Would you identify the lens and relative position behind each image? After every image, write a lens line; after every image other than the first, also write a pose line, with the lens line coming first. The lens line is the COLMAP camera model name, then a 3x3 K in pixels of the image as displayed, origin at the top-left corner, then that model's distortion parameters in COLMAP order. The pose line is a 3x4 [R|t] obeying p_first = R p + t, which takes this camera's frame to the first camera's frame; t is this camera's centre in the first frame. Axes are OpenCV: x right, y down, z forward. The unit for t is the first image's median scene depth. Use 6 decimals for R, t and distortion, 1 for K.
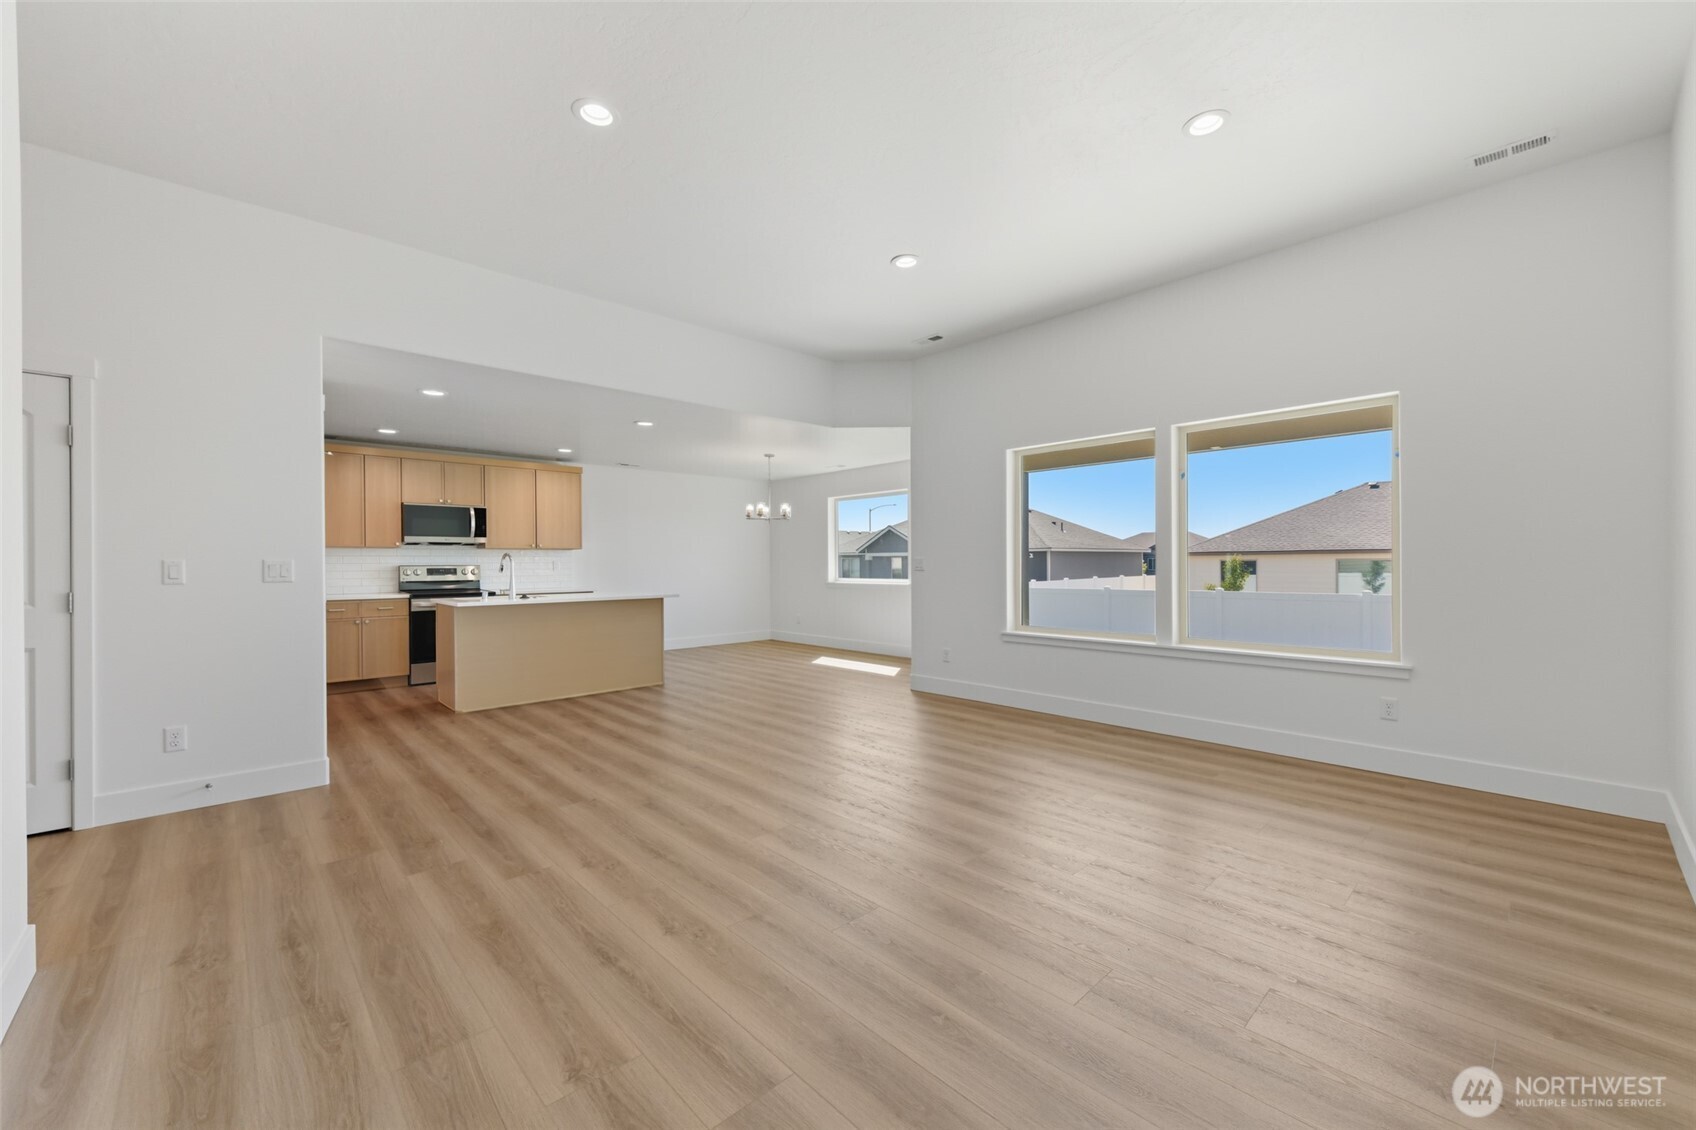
lens RADIAL K [[669.2, 0, 848.3], [0, 669.2, 558.4], [0, 0, 1]] dist [0.003585, -0.002083]
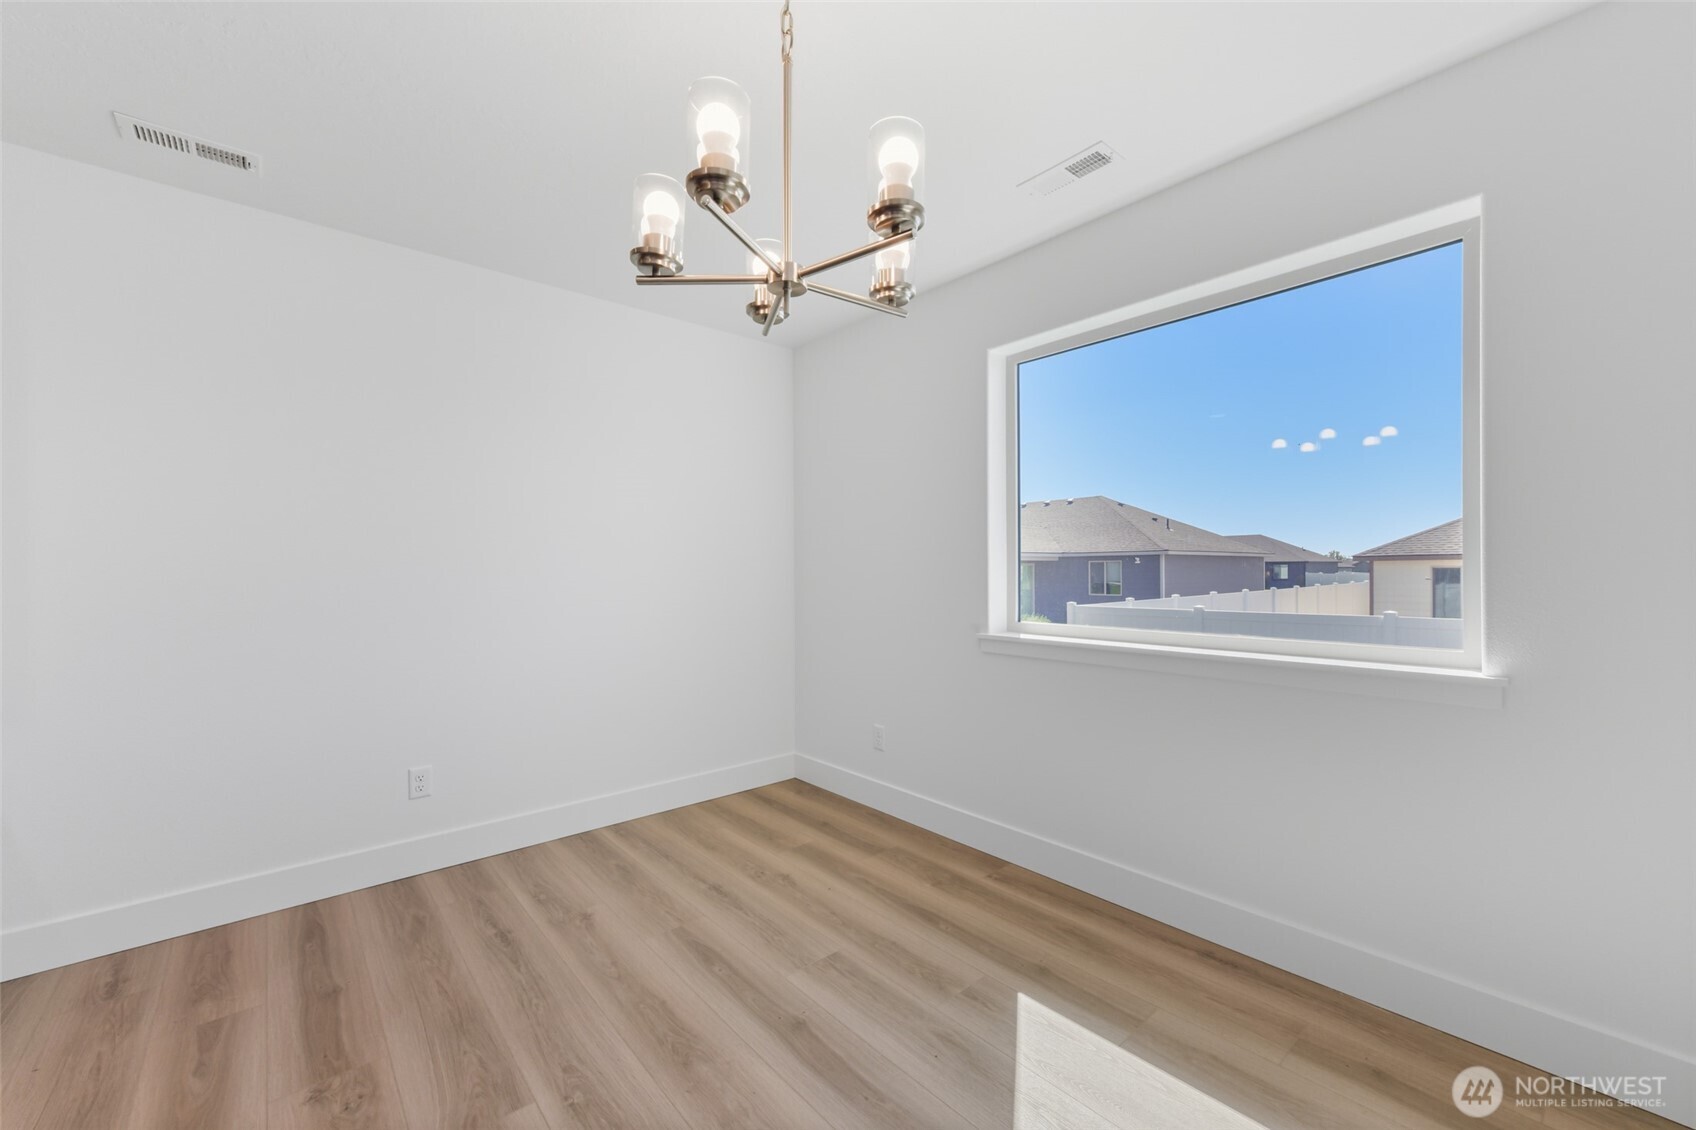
lens RADIAL K [[669.2, 0, 845.3], [0, 669.2, 574.2], [0, 0, 1]] dist [0.003585, -0.002083]
pose [[0.999362, 0.004807, -0.035378, -0.140607], [-0.004328, 0.999898, 0.013598, 0.007529], [0.035440, -0.013436, 0.999281, 1.210574]]
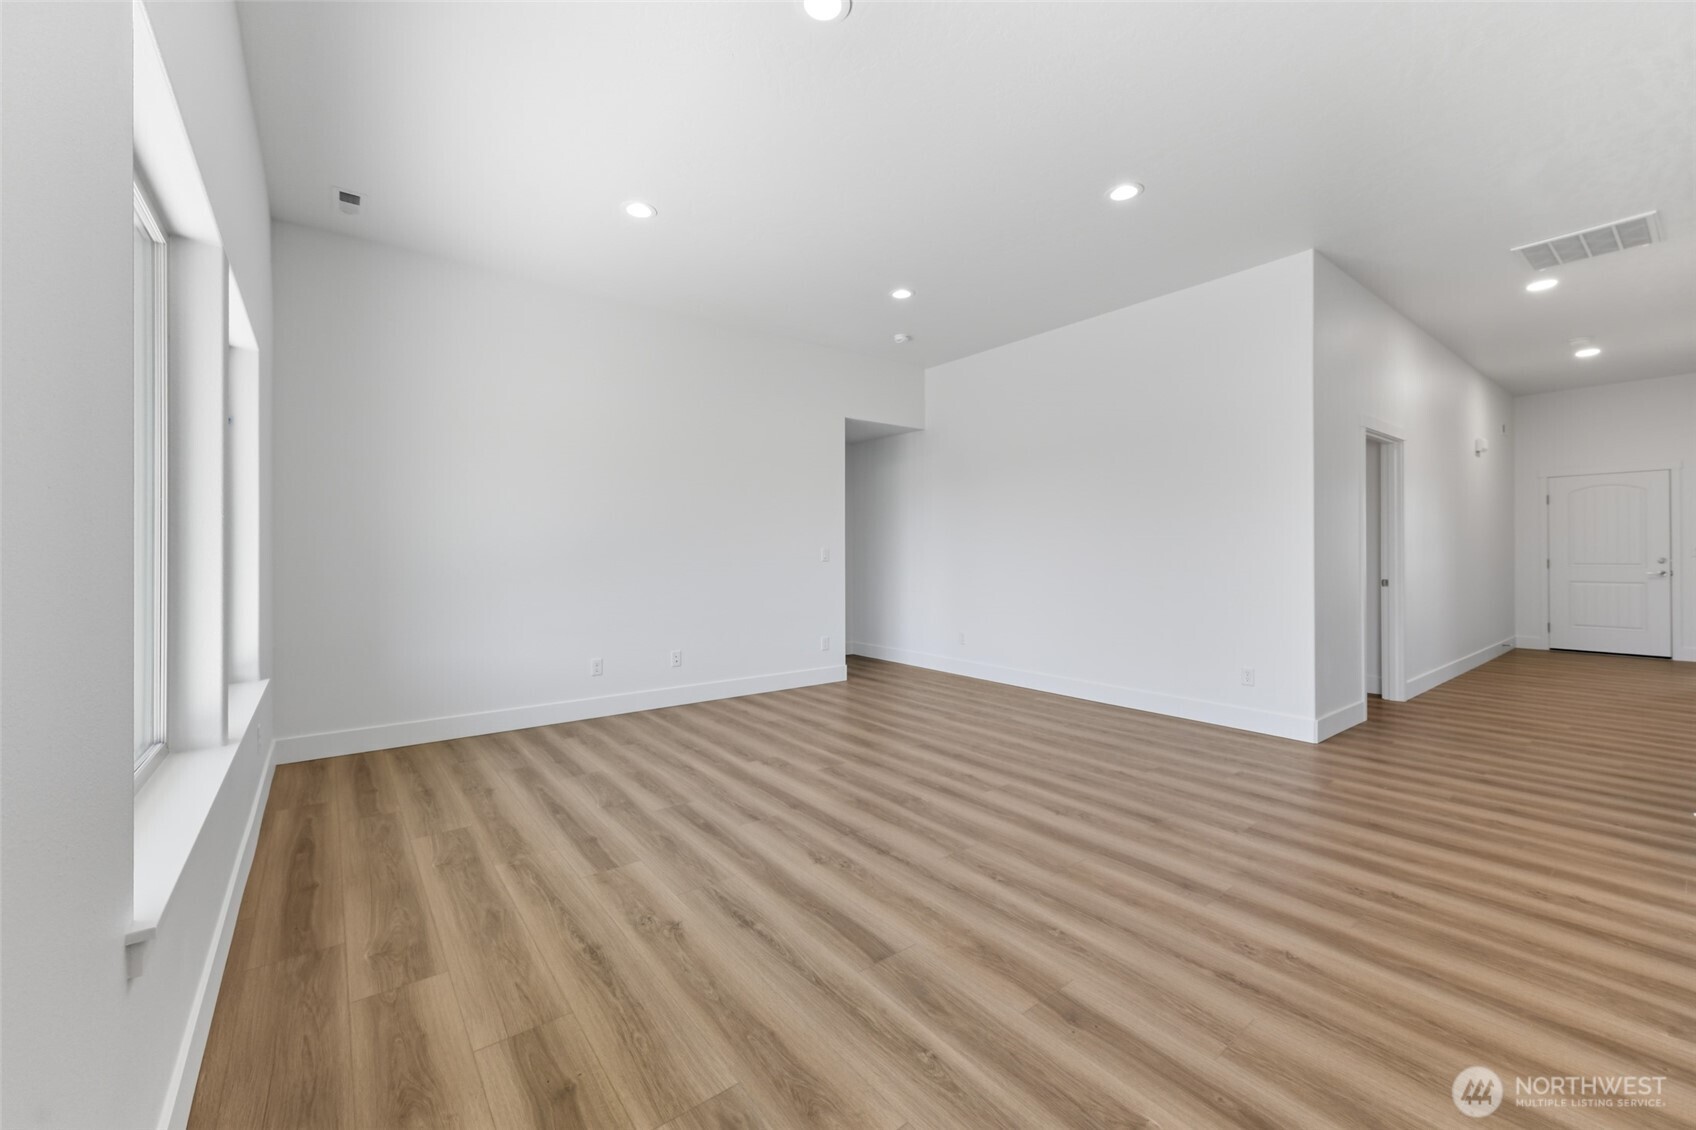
lens RADIAL K [[669.2, 0, 844.9], [0, 669.2, 549.9], [0, 0, 1]] dist [0.003585, -0.002083]
pose [[-0.995095, 0.010912, 0.098320, 0.013347], [0.009741, 0.999876, -0.012388, 0.008085], [-0.098443, -0.011369, -0.995078, 1.175559]]
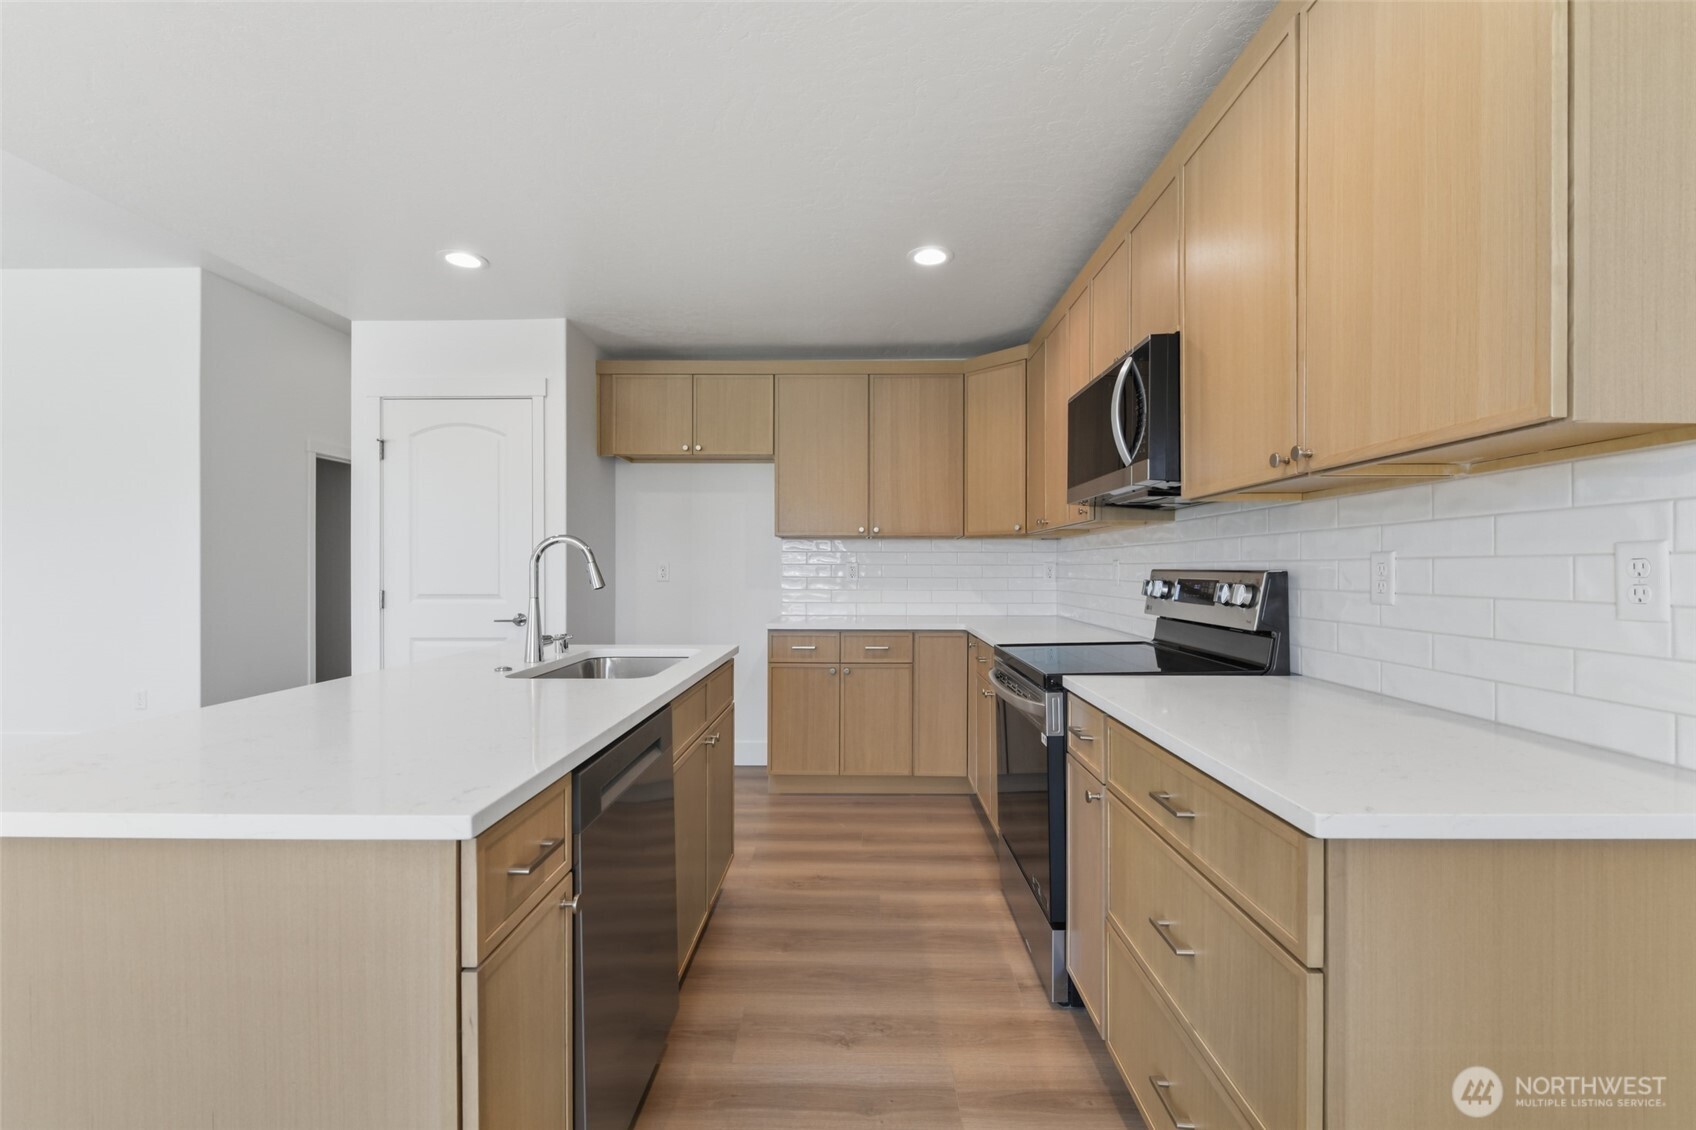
lens RADIAL K [[731.0, 0, 851.1], [0, 731.0, 571.6], [0, 0, 1]] dist [0.001072, -0.000615]
pose [[-0.697555, 0.006904, -0.716498, -0.359763], [0.007510, 0.999969, 0.002325, 0.012298], [0.716492, -0.003759, -0.697585, 1.488303]]
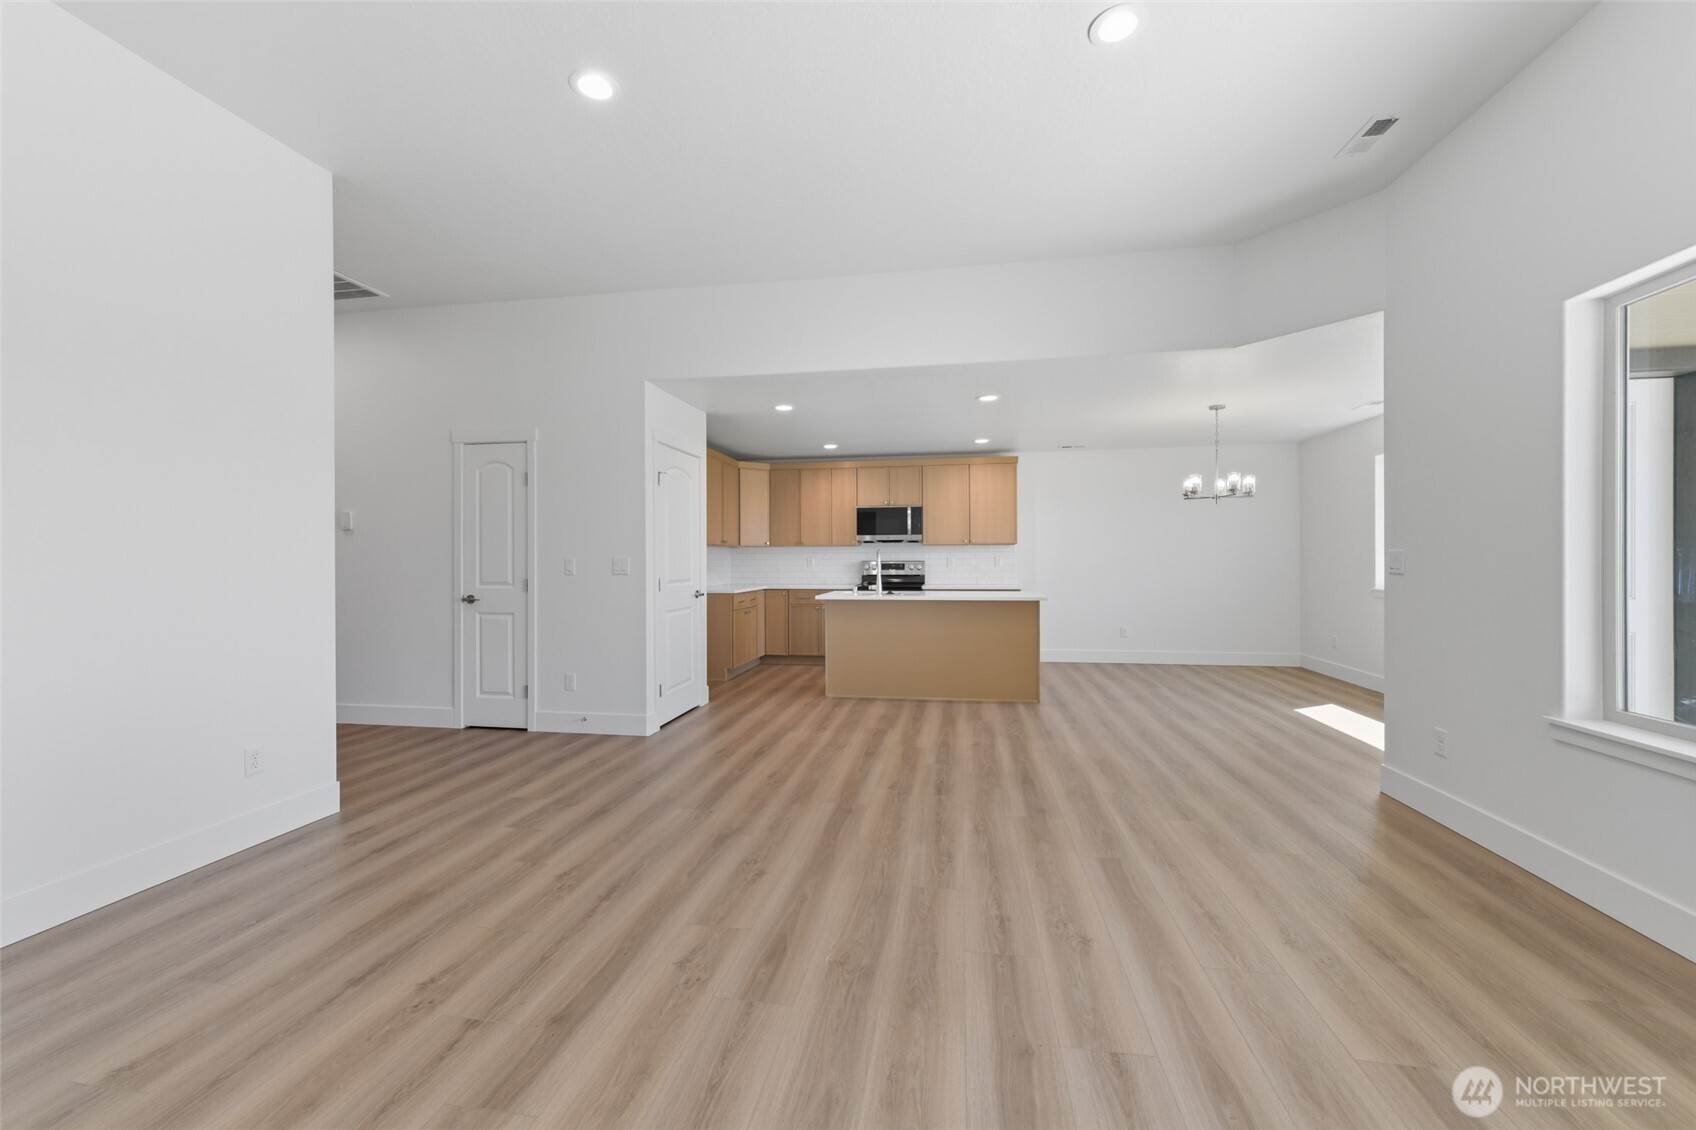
lens RADIAL K [[669.2, 0, 845.9], [0, 669.2, 562.5], [0, 0, 1]] dist [0.003585, -0.002083]
pose [[0.602111, 0.005828, -0.798391, 0.303989], [0.006452, 0.999905, 0.012165, -0.001410], [0.798386, -0.012476, 0.602017, 0.365558]]
